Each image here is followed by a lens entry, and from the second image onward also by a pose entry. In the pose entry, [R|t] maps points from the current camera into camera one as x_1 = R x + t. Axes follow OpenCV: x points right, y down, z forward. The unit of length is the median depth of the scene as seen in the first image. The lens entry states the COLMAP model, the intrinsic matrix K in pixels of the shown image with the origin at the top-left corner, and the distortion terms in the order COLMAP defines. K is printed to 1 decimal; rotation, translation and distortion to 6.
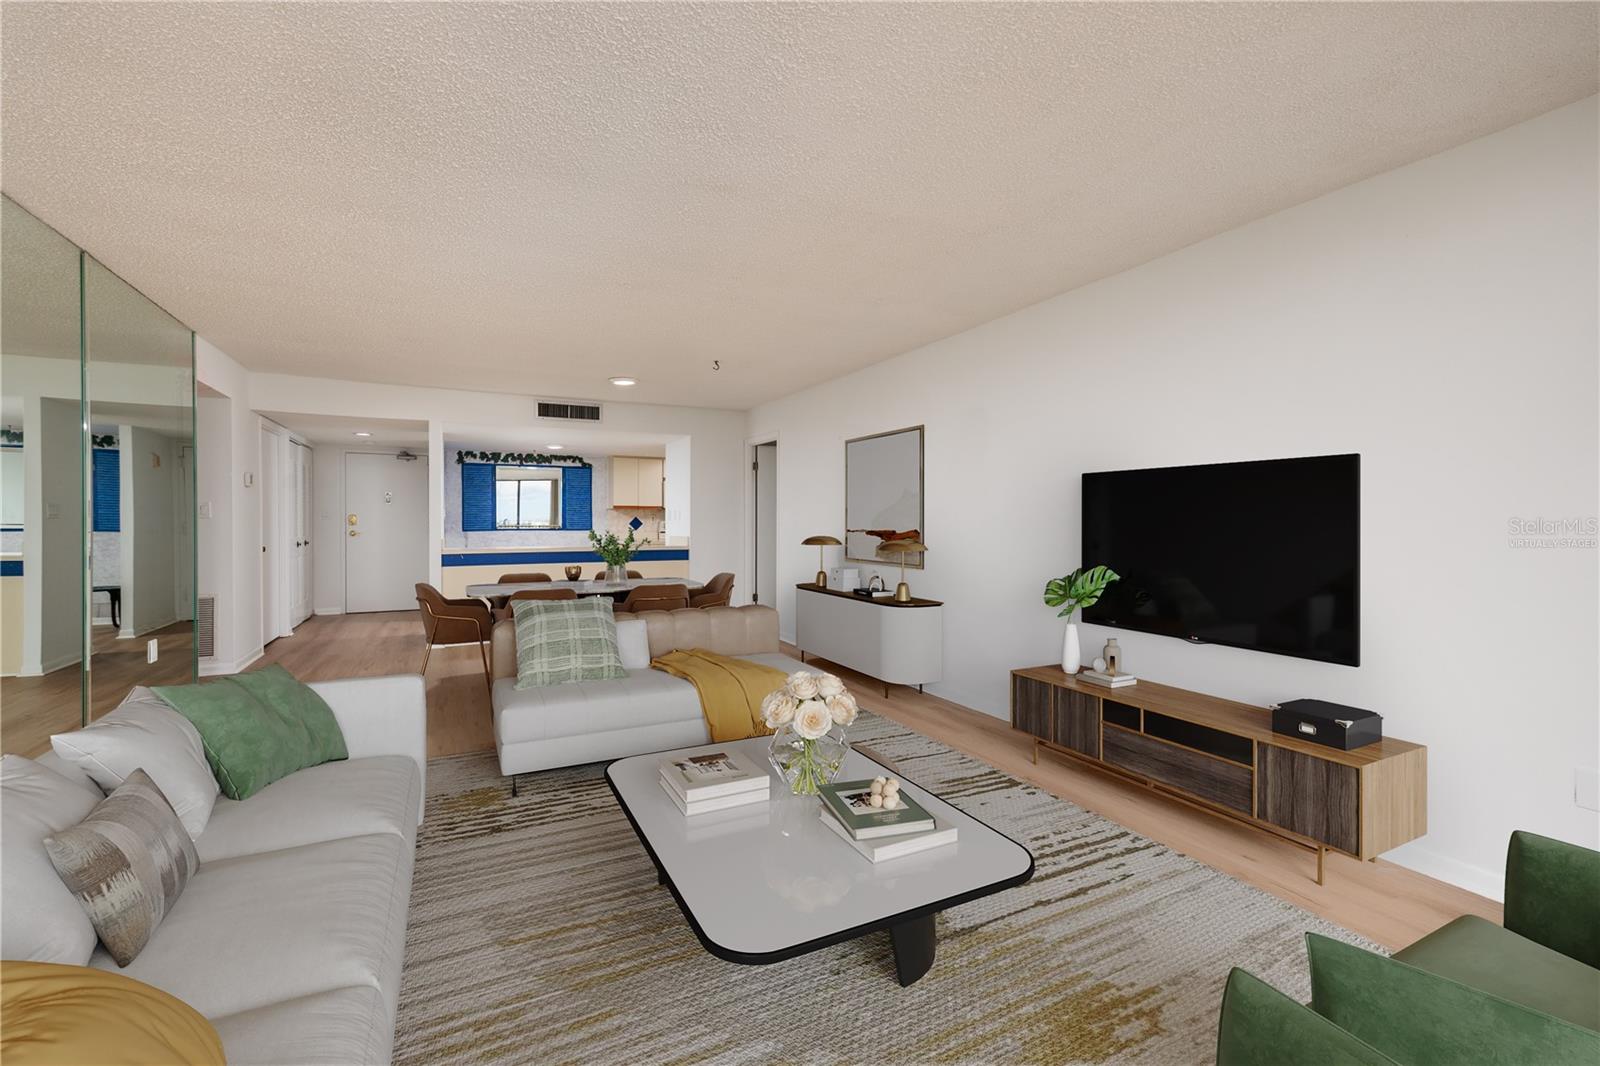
lens RADIAL K [[686.1, 0, 795.1], [0, 686.1, 528.2], [0, 0, 1]] dist [0.016698, -0.000630]
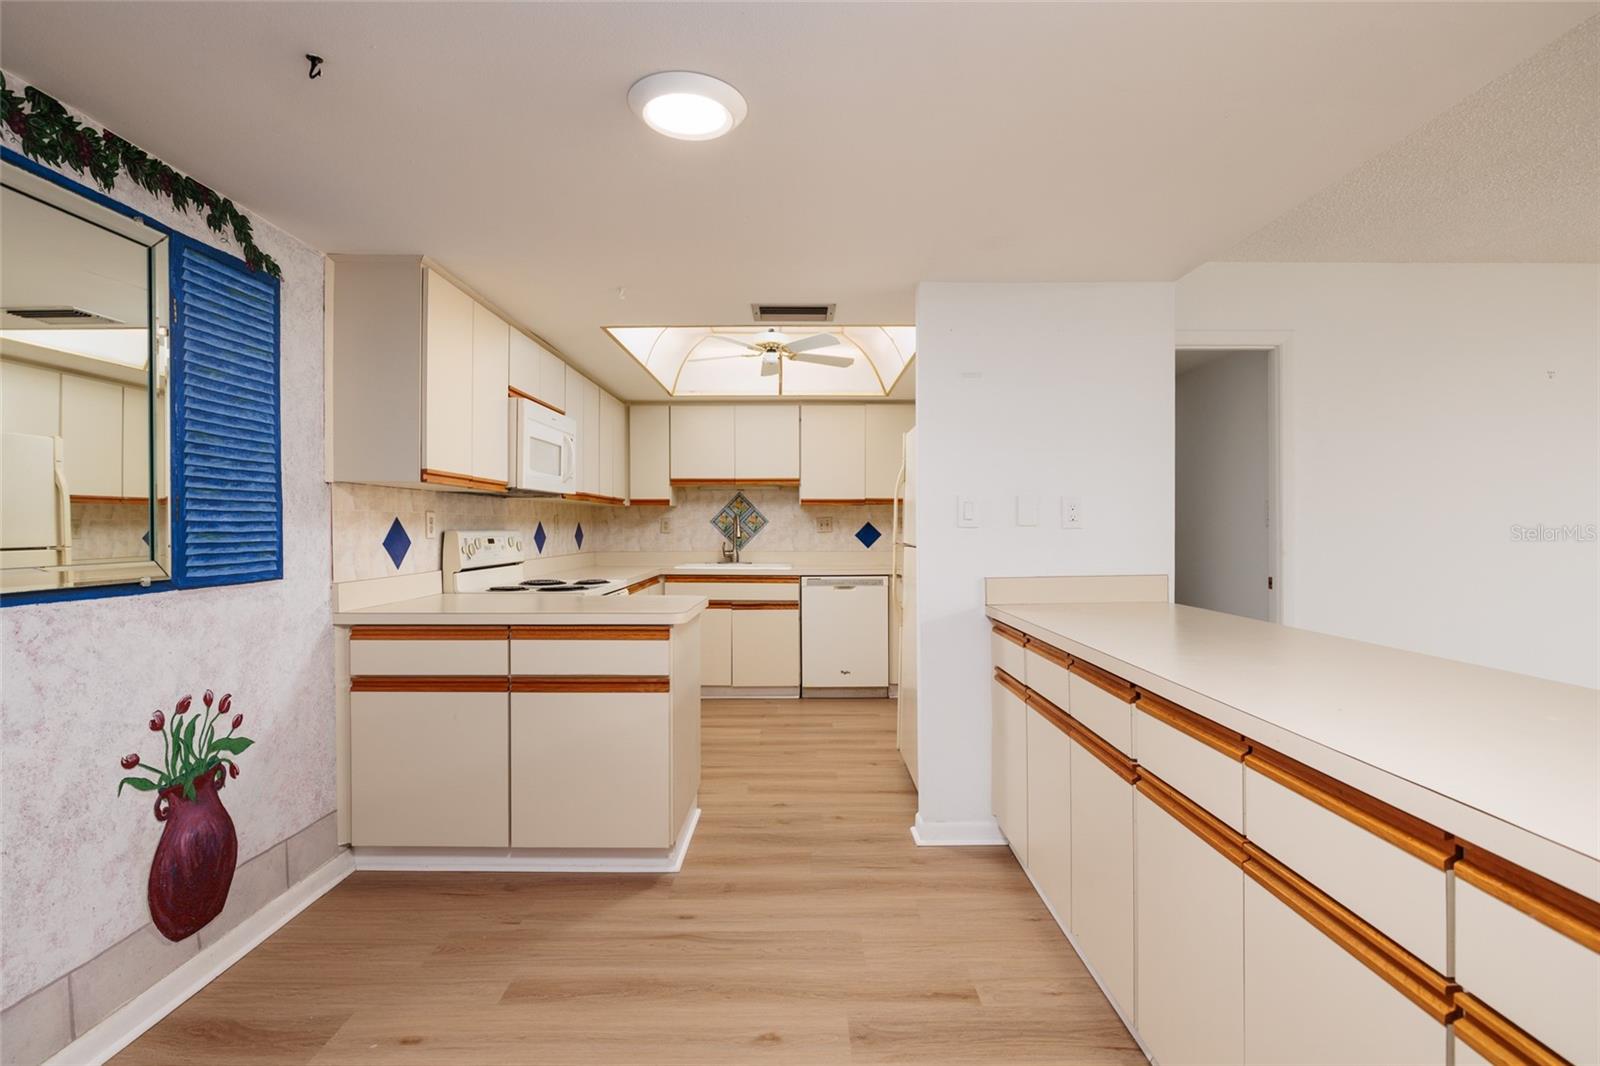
lens RADIAL K [[726.2, 0, 810.8], [0, 726.2, 536.8], [0, 0, 1]] dist [-0.021698, 0.000102]
pose [[0.415800, -0.016527, 0.909306, -0.442716], [0.015083, 0.999823, 0.011276, -0.010366], [-0.909331, 0.009026, 0.415976, 0.784982]]
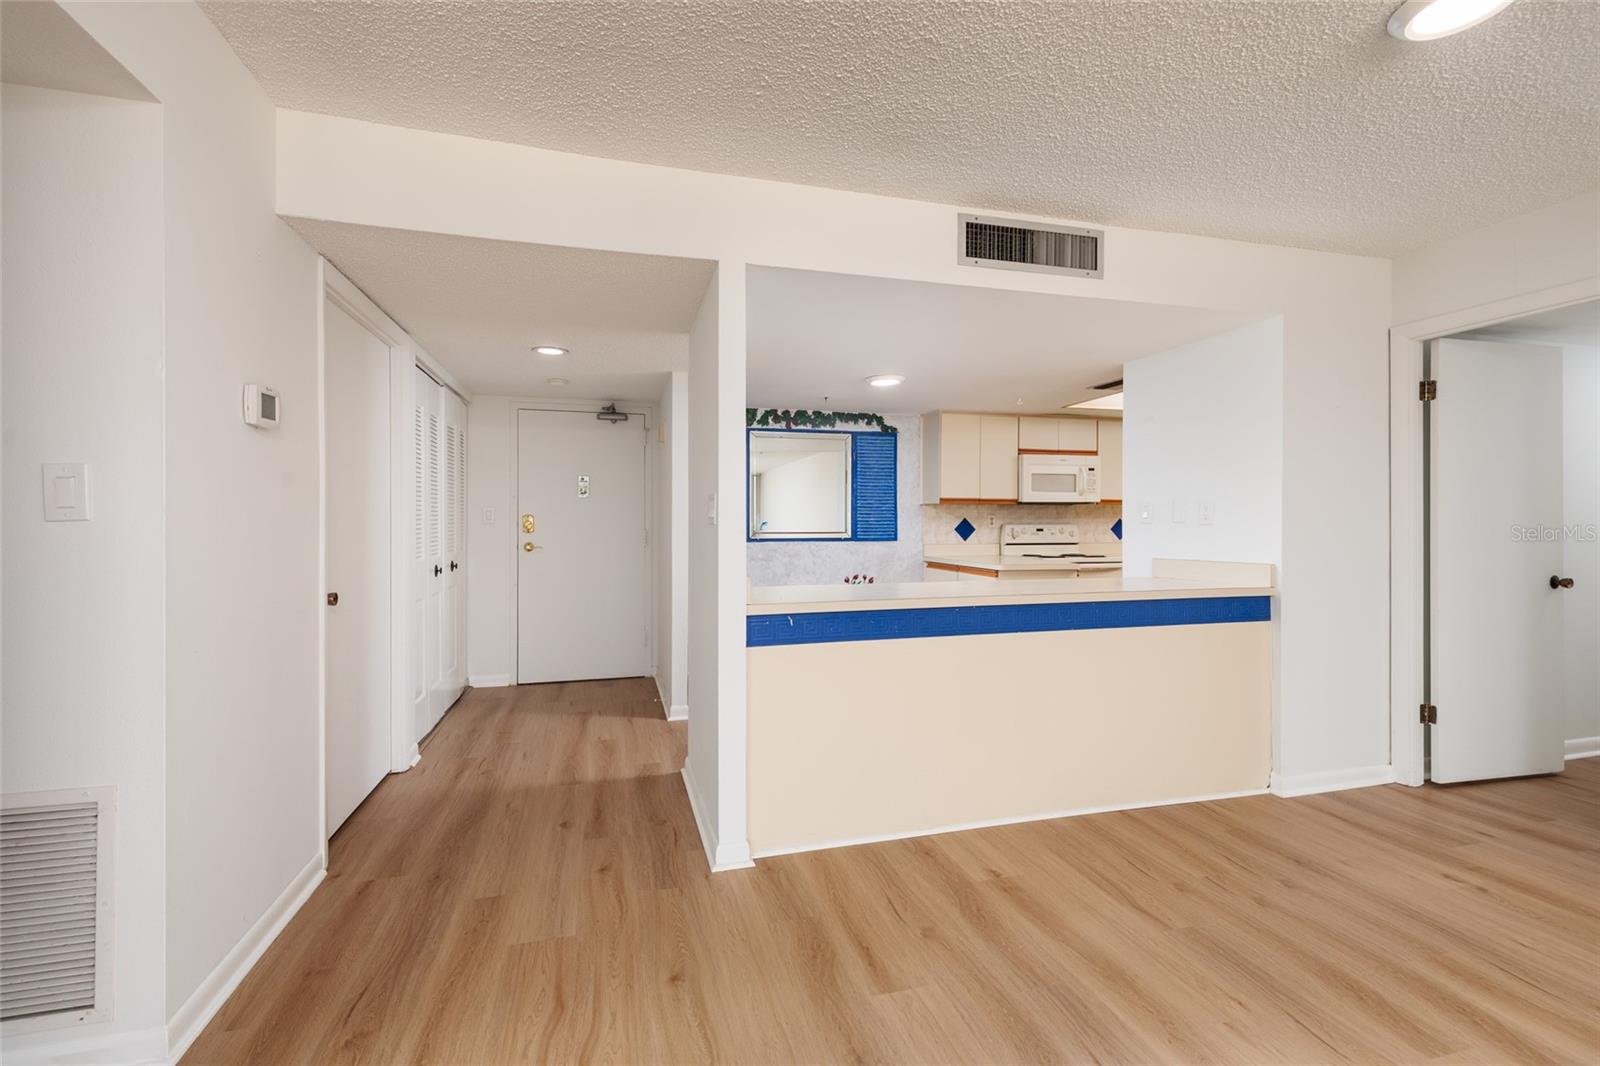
lens RADIAL K [[686.1, 0, 800.0], [0, 686.1, 524.1], [0, 0, 1]] dist [0.016698, -0.000630]
pose [[0.982431, -0.000855, -0.186623, -0.276479], [-0.001020, 0.999950, -0.009950, -0.005583], [0.186622, 0.009966, 0.982381, 0.425075]]
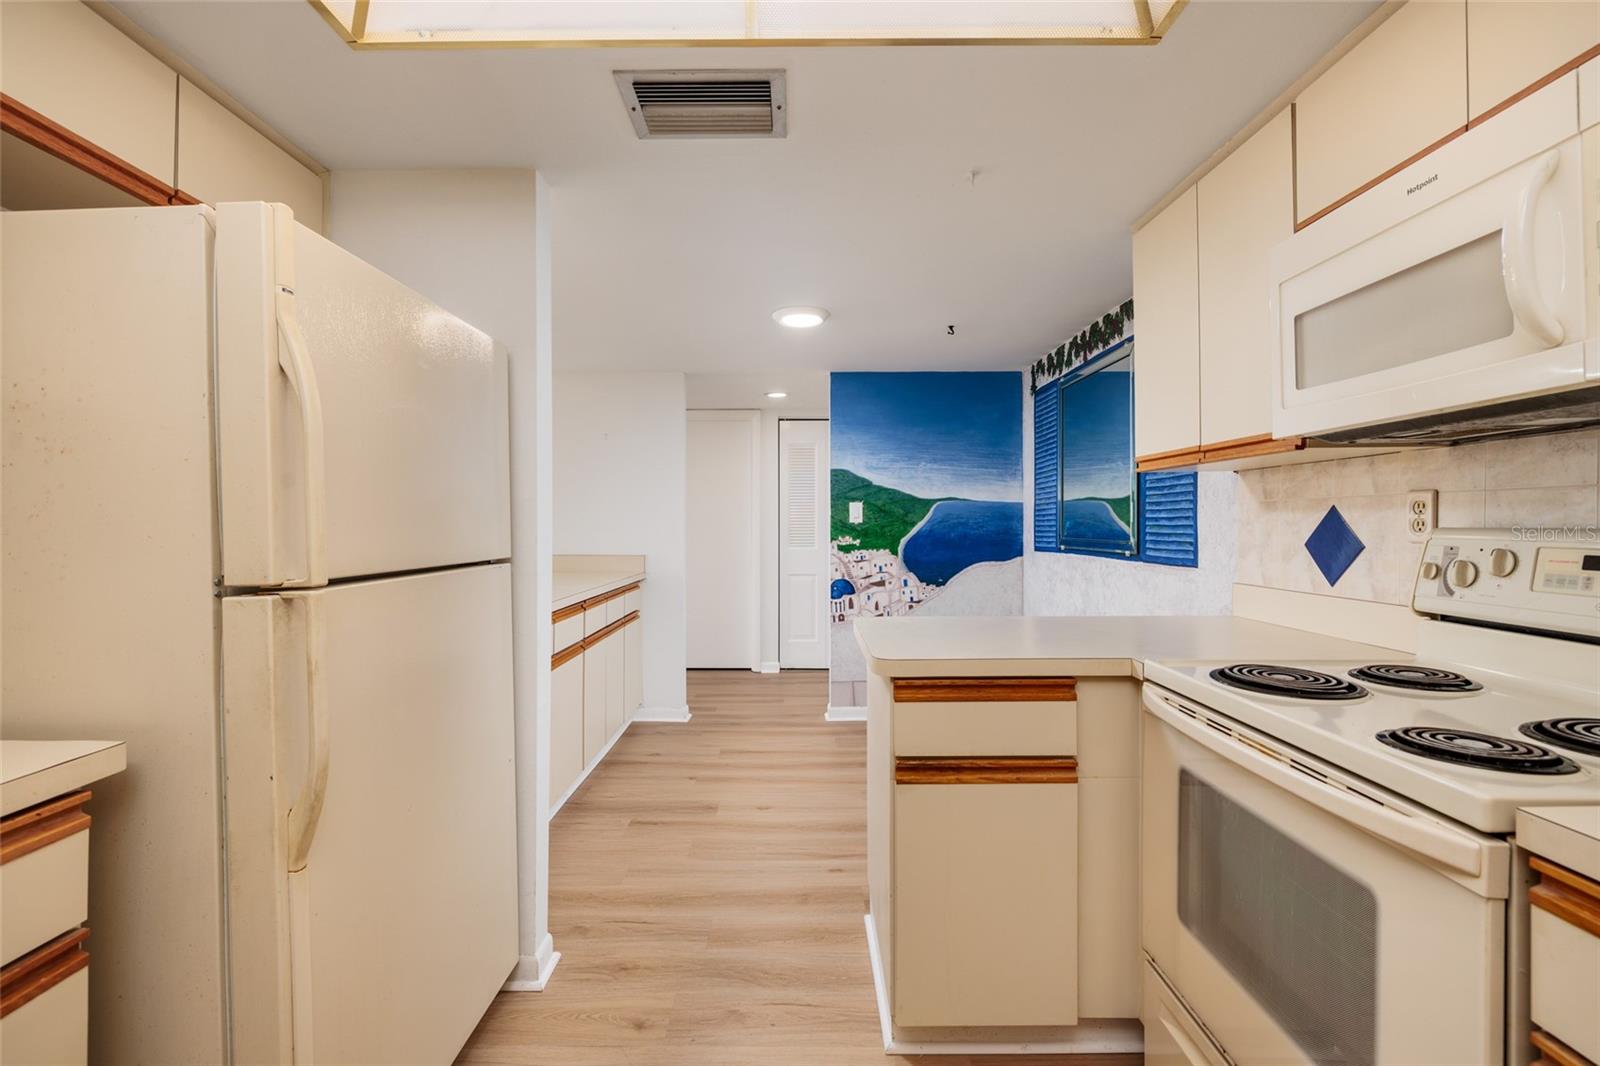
lens RADIAL K [[720.6, 0, 801.3], [0, 720.6, 523.4], [0, 0, 1]] dist [0.005140, 0.000227]
pose [[-0.425646, -0.000337, -0.904890, -0.013470], [-0.009224, 0.999950, 0.003966, -0.012391], [0.904843, 0.010035, -0.425628, 1.015012]]
